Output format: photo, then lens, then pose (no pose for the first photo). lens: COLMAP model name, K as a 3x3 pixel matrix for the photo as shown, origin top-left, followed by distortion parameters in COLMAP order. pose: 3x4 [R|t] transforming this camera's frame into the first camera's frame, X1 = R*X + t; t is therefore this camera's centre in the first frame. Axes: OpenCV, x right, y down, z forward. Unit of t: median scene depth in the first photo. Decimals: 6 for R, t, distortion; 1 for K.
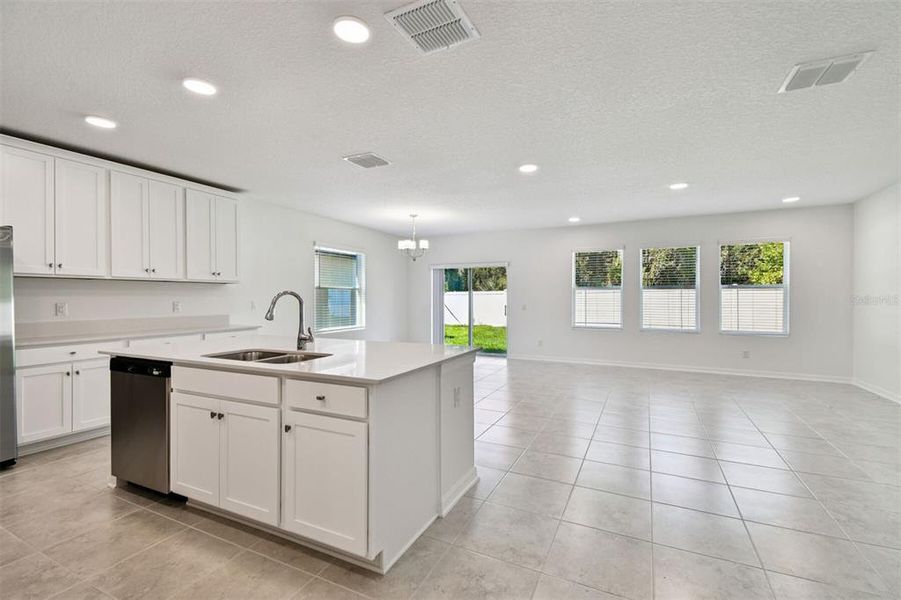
lens RADIAL K [[395.6, 0, 456.0], [0, 395.6, 296.3], [0, 0, 1]] dist [0.045158, -0.021856]
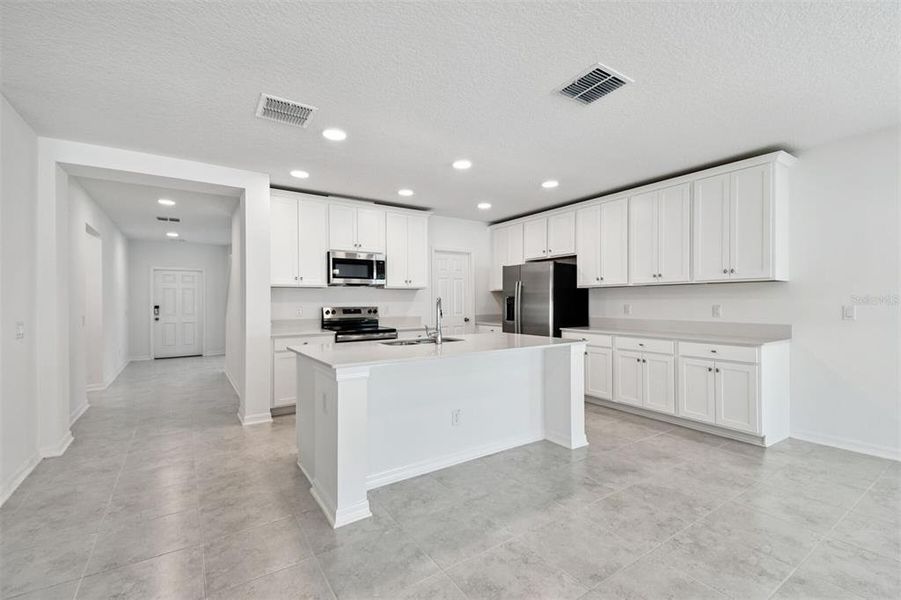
lens RADIAL K [[396.0, 0, 456.3], [0, 396.0, 300.3], [0, 0, 1]] dist [0.046066, -0.021582]
pose [[-0.497689, 0.001498, -0.867354, 0.445954], [0.003452, 0.999994, -0.000254, 0.000747], [0.867349, -0.003120, -0.497691, 1.133127]]
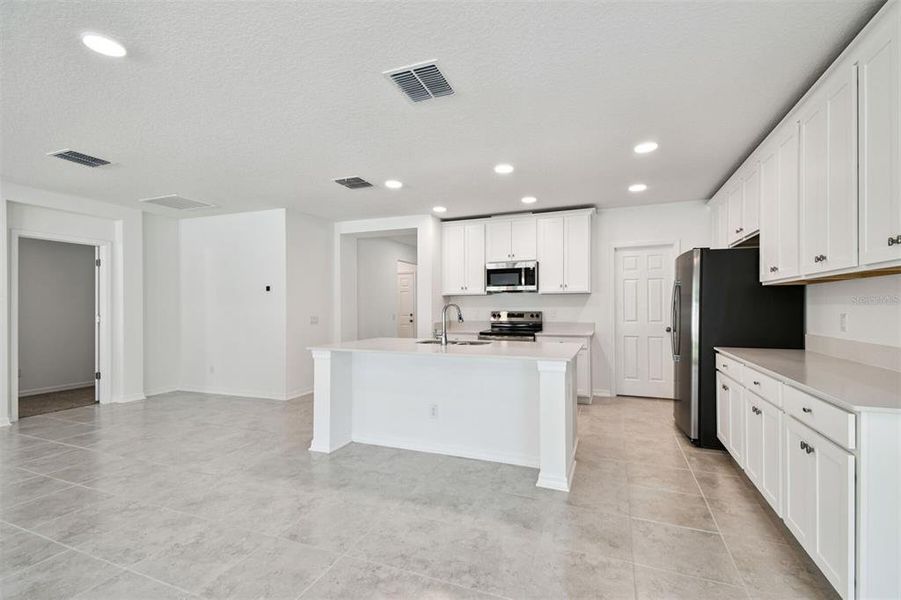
lens RADIAL K [[393.7, 0, 456.7], [0, 393.7, 304.5], [0, 0, 1]] dist [0.048419, -0.021829]
pose [[-0.997301, 0.003848, -0.073327, -0.229241], [0.004142, 0.999984, -0.003859, 0.000601], [0.073311, -0.004153, -0.997300, 1.617516]]
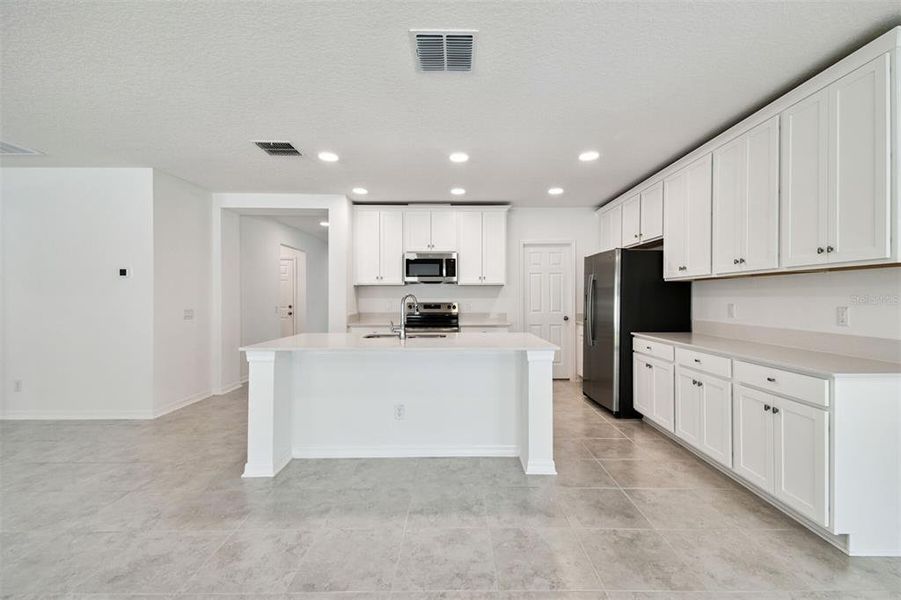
lens RADIAL K [[395.6, 0, 456.0], [0, 395.6, 296.3], [0, 0, 1]] dist [0.045158, -0.021856]
pose [[-0.898520, -0.000959, -0.438932, 0.009712], [-0.000245, 0.999999, -0.001683, 0.000856], [0.438933, -0.001404, -0.898519, 1.514028]]
